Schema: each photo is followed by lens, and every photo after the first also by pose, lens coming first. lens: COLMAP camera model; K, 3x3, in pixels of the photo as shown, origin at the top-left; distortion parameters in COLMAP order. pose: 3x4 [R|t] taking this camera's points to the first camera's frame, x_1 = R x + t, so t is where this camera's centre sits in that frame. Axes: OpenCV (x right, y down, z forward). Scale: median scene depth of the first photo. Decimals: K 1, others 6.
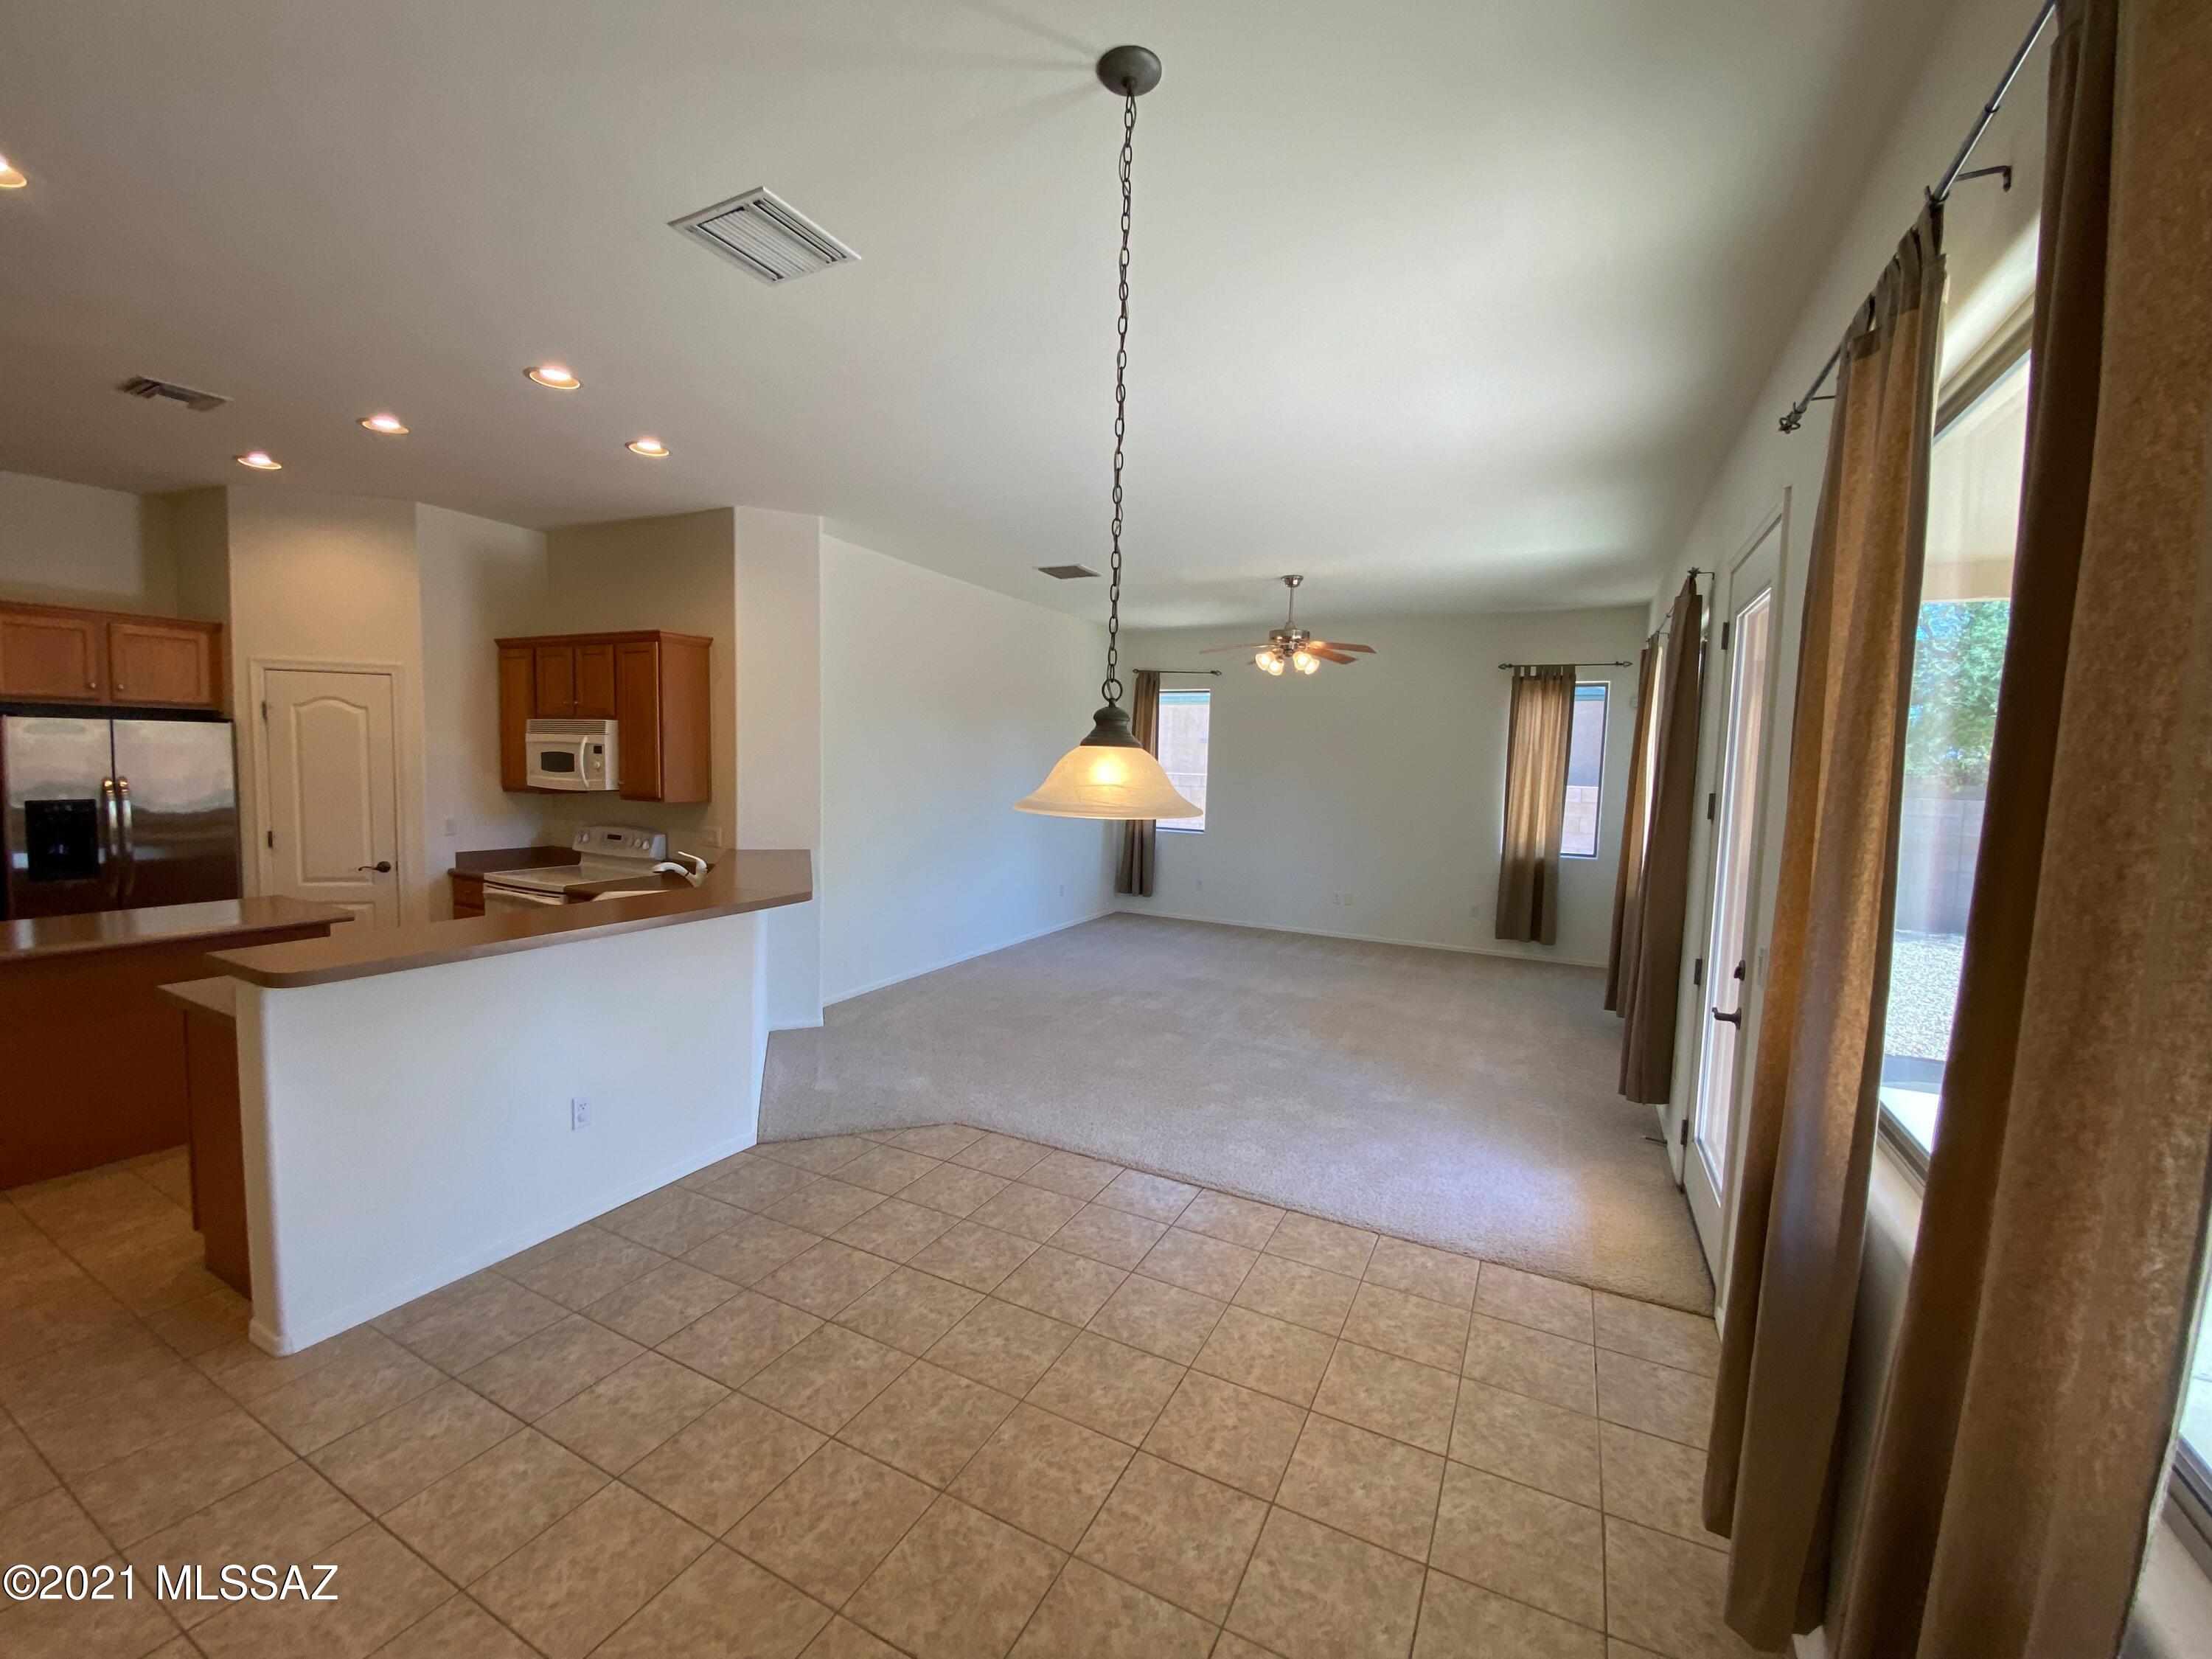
lens RADIAL K [[894.2, 0, 1093.3], [0, 894.2, 827.5], [0, 0, 1]] dist [0.026699, -0.022674]
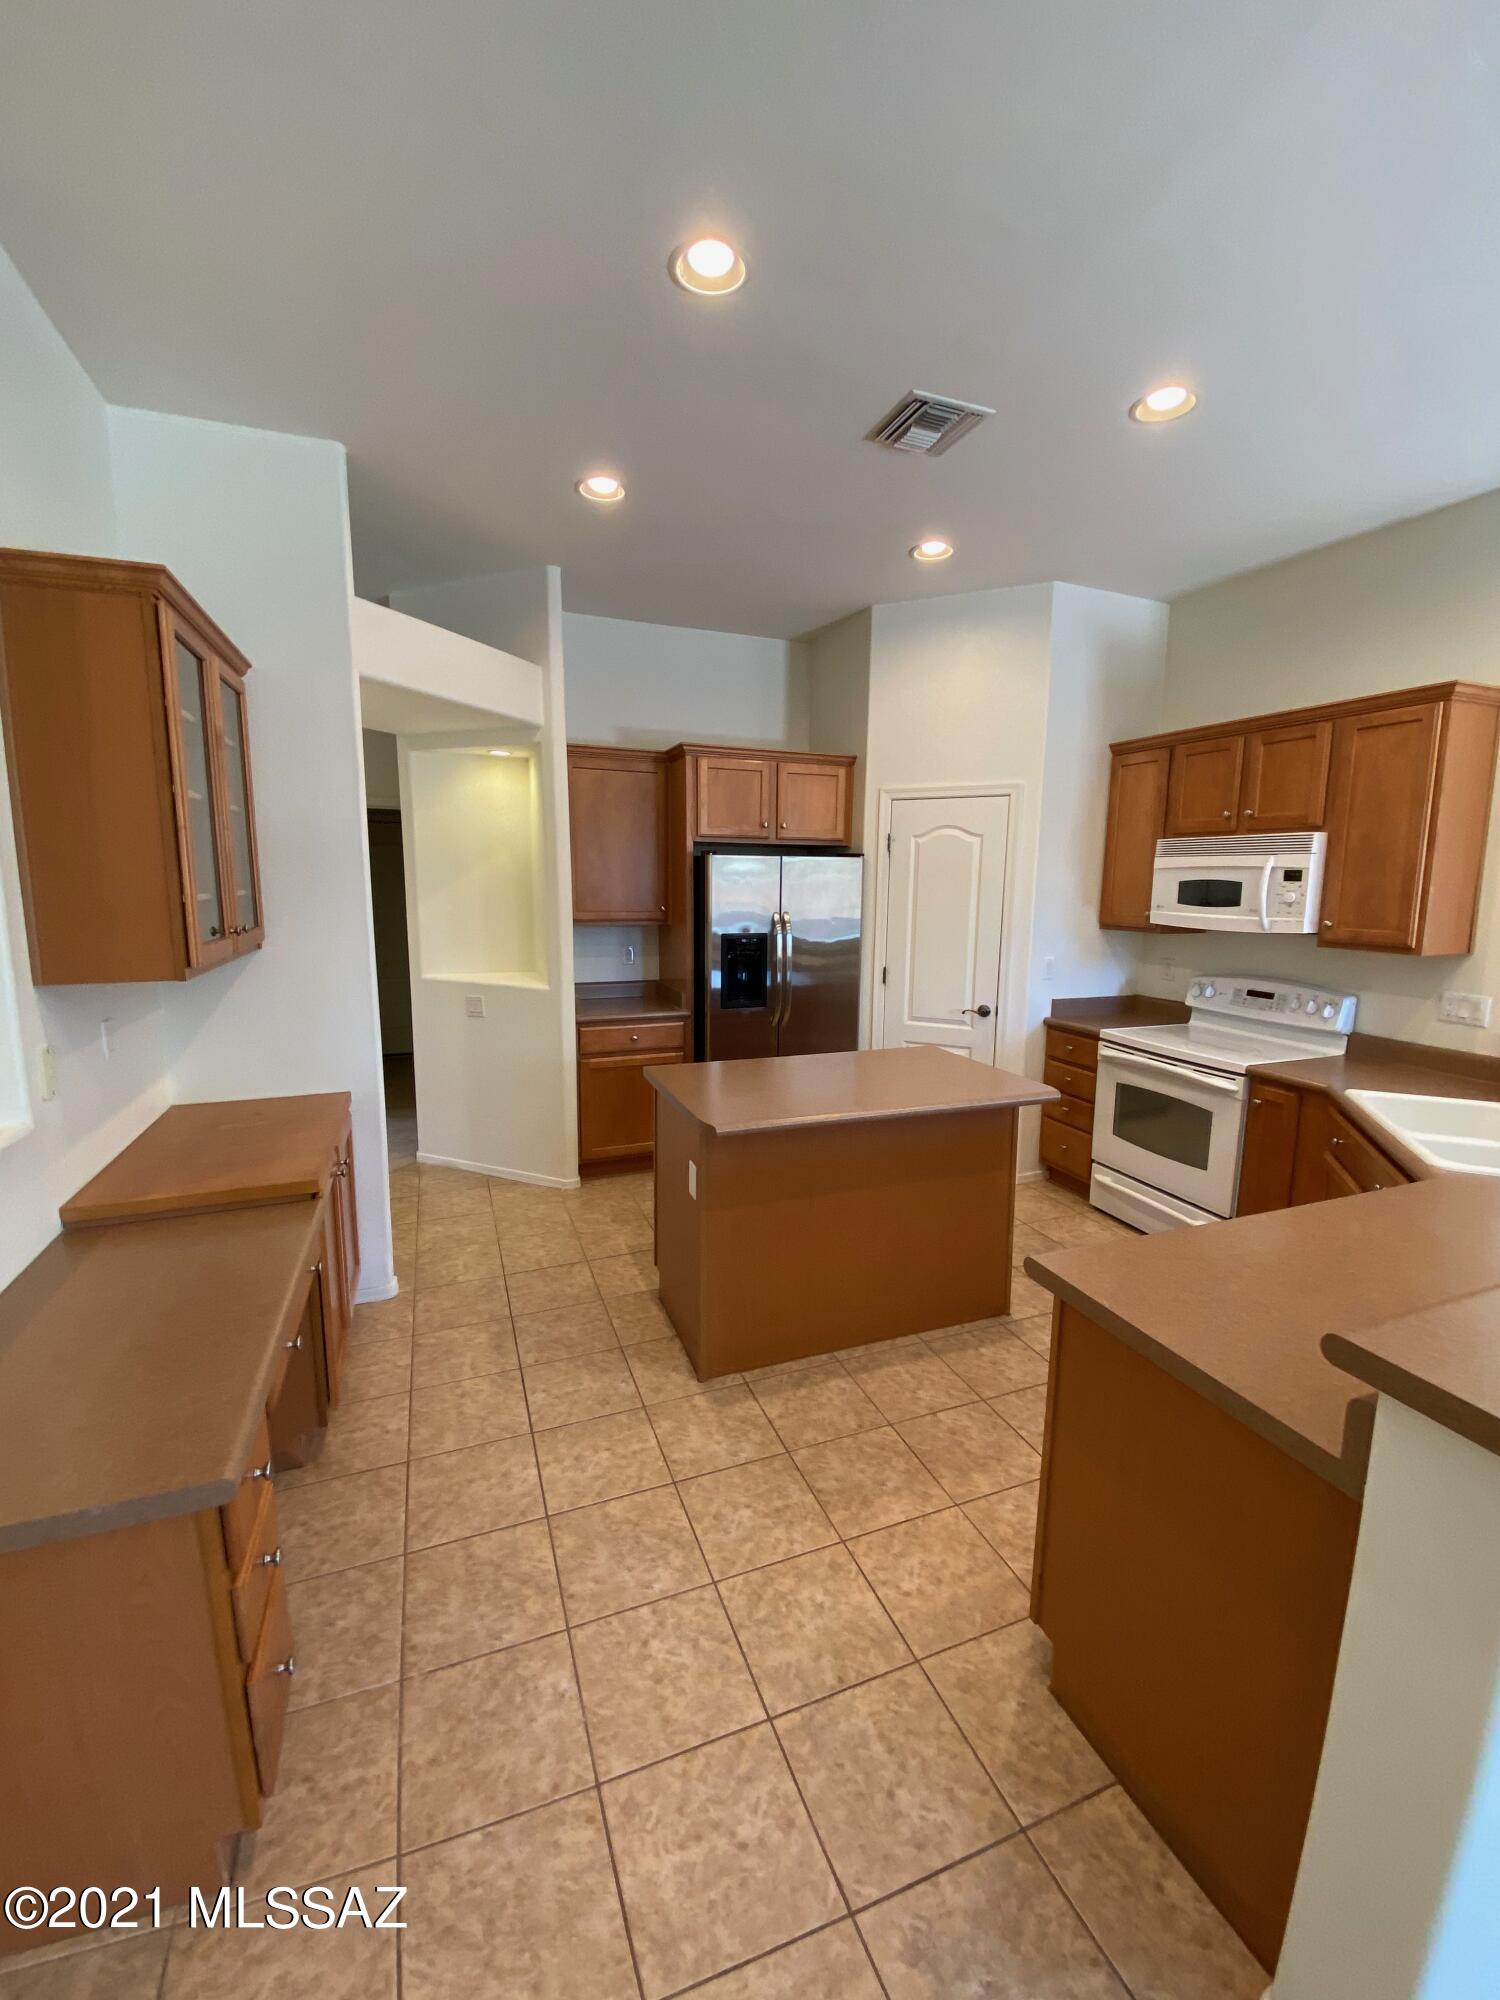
lens RADIAL K [[808.5, 0, 751.6], [0, 808.5, 996.7], [0, 0, 1]] dist [0.026699, -0.022674]
pose [[0.751898, 0.076470, -0.654830, -0.444745], [-0.036453, 0.996553, 0.074519, -0.024204], [0.658271, -0.032161, 0.752094, 0.238708]]
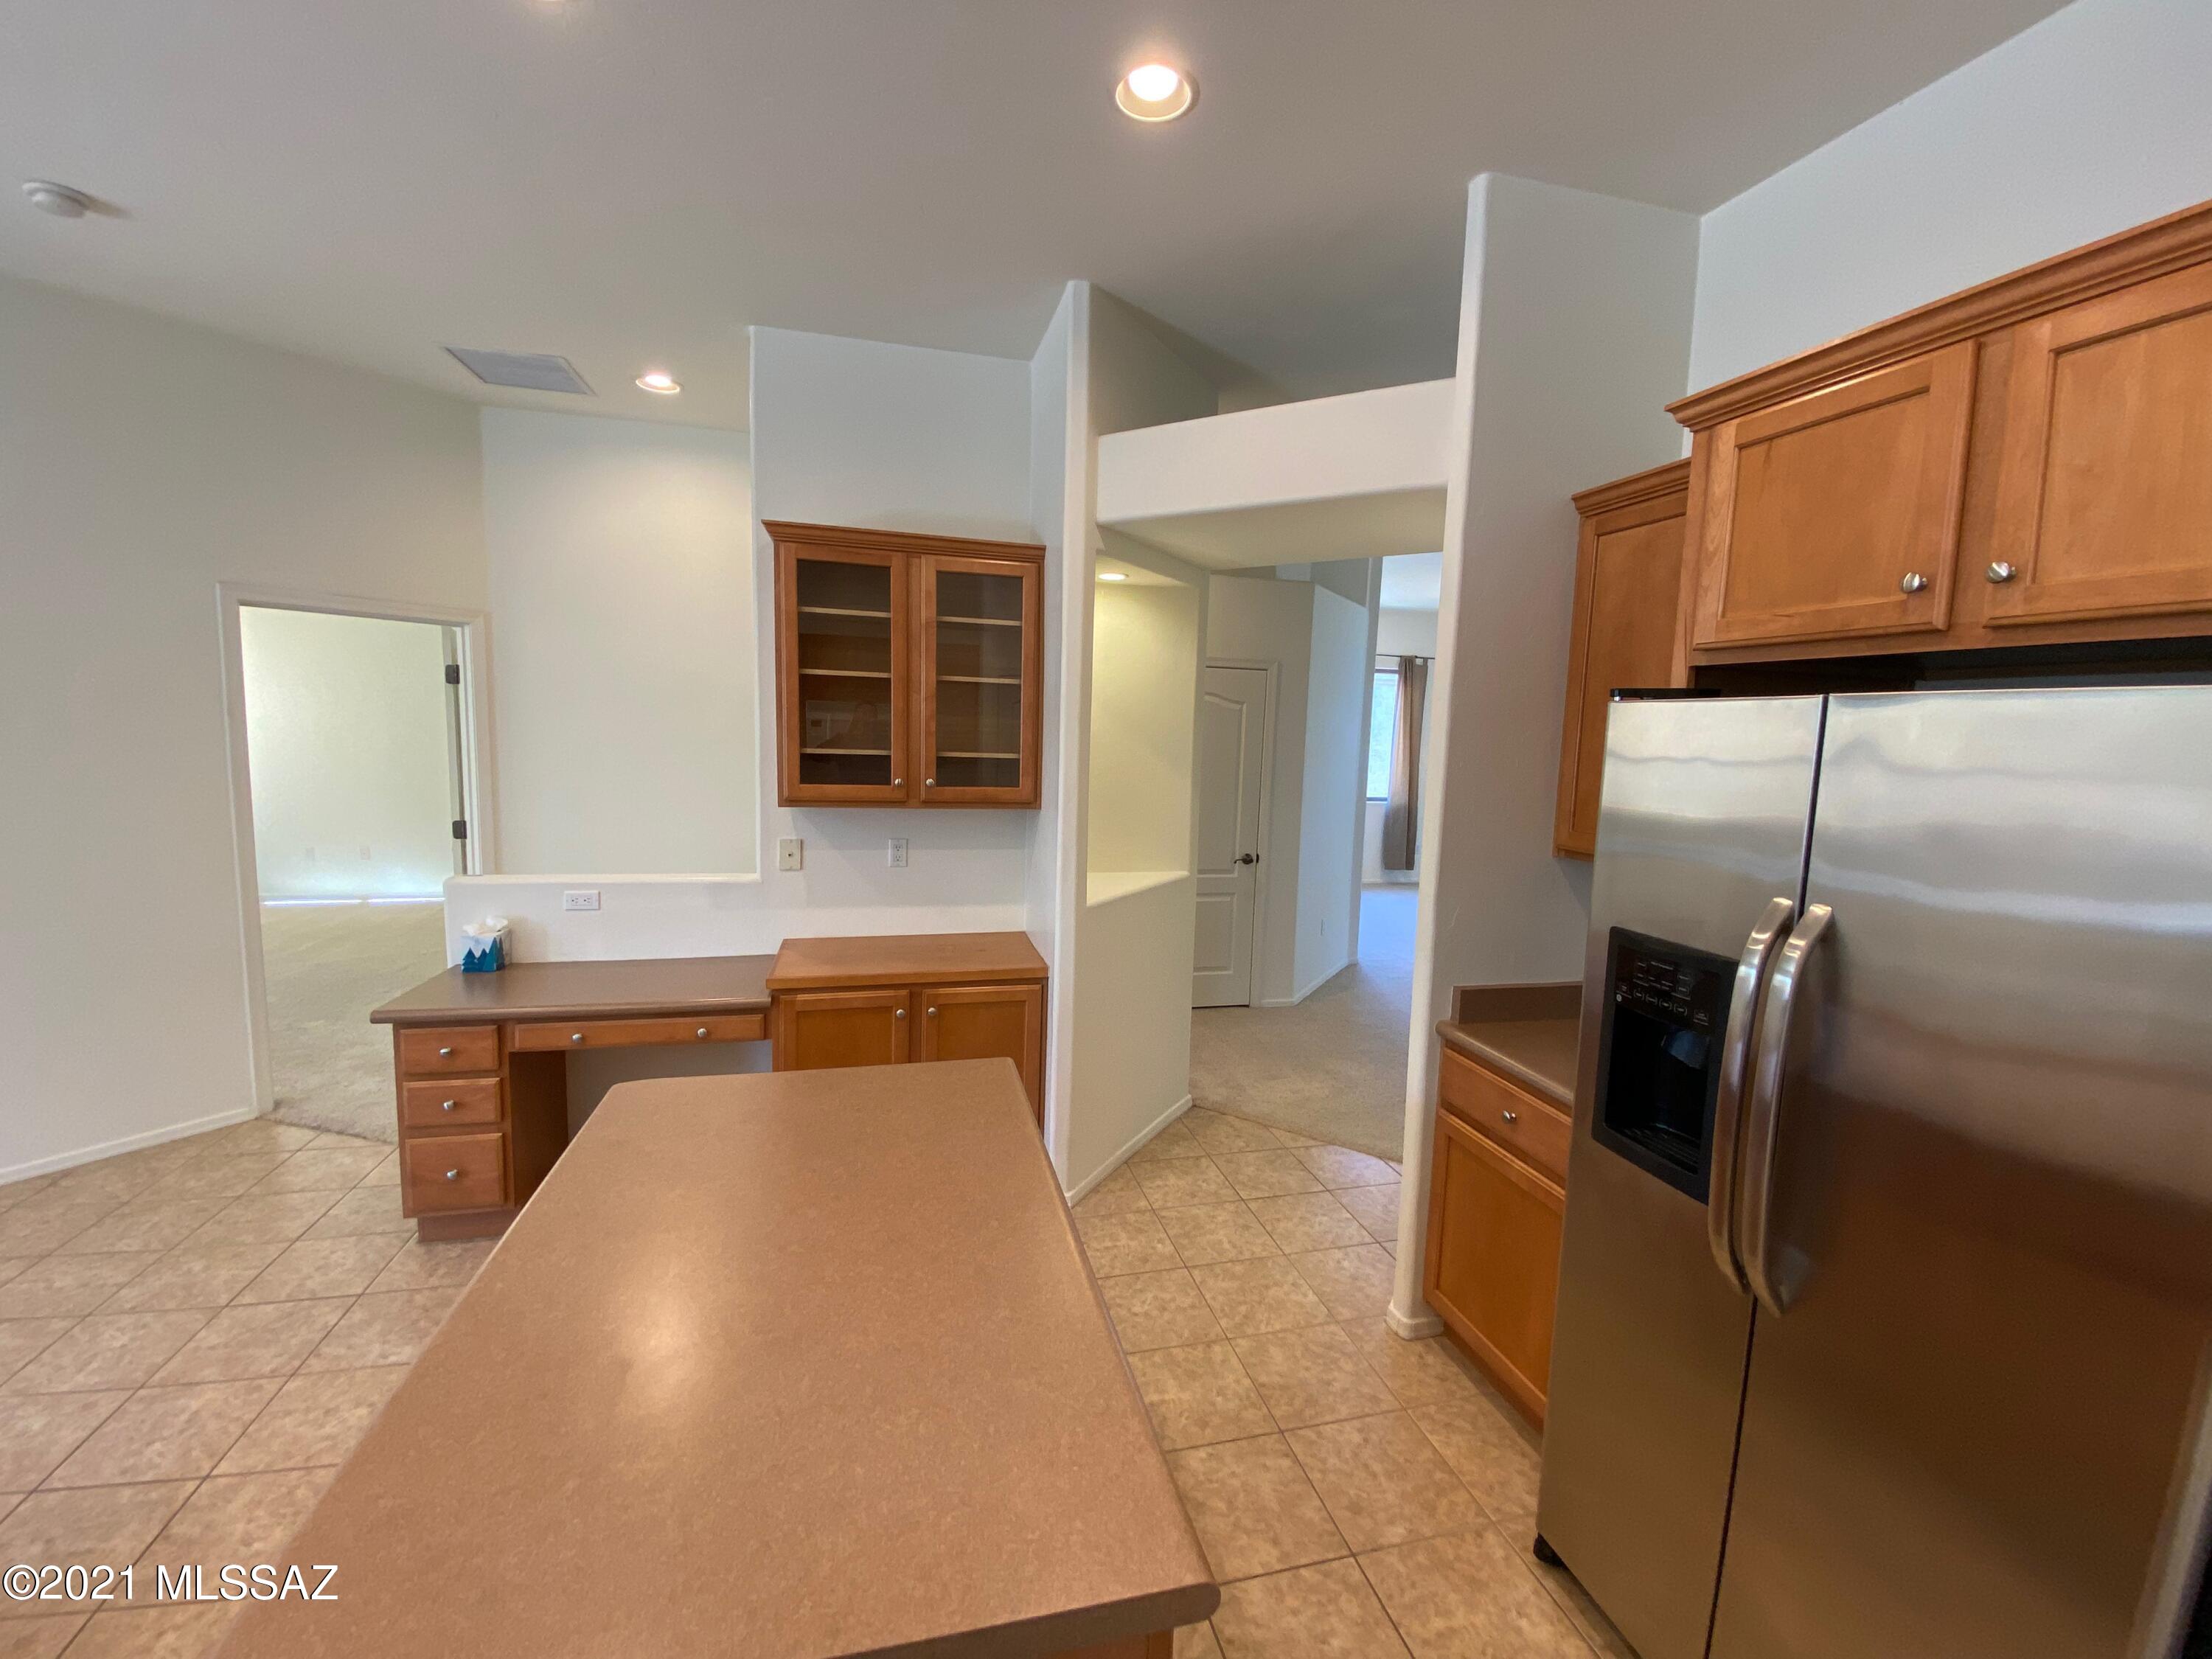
lens RADIAL K [[885.2, 0, 1100.6], [0, 885.2, 829.1], [0, 0, 1]] dist [0.036855, -0.030024]
pose [[-0.741916, 0.028134, -0.669902, -0.666364], [-0.097685, 0.983923, 0.149508, -0.088750], [0.663338, 0.176362, -0.727241, 0.940938]]
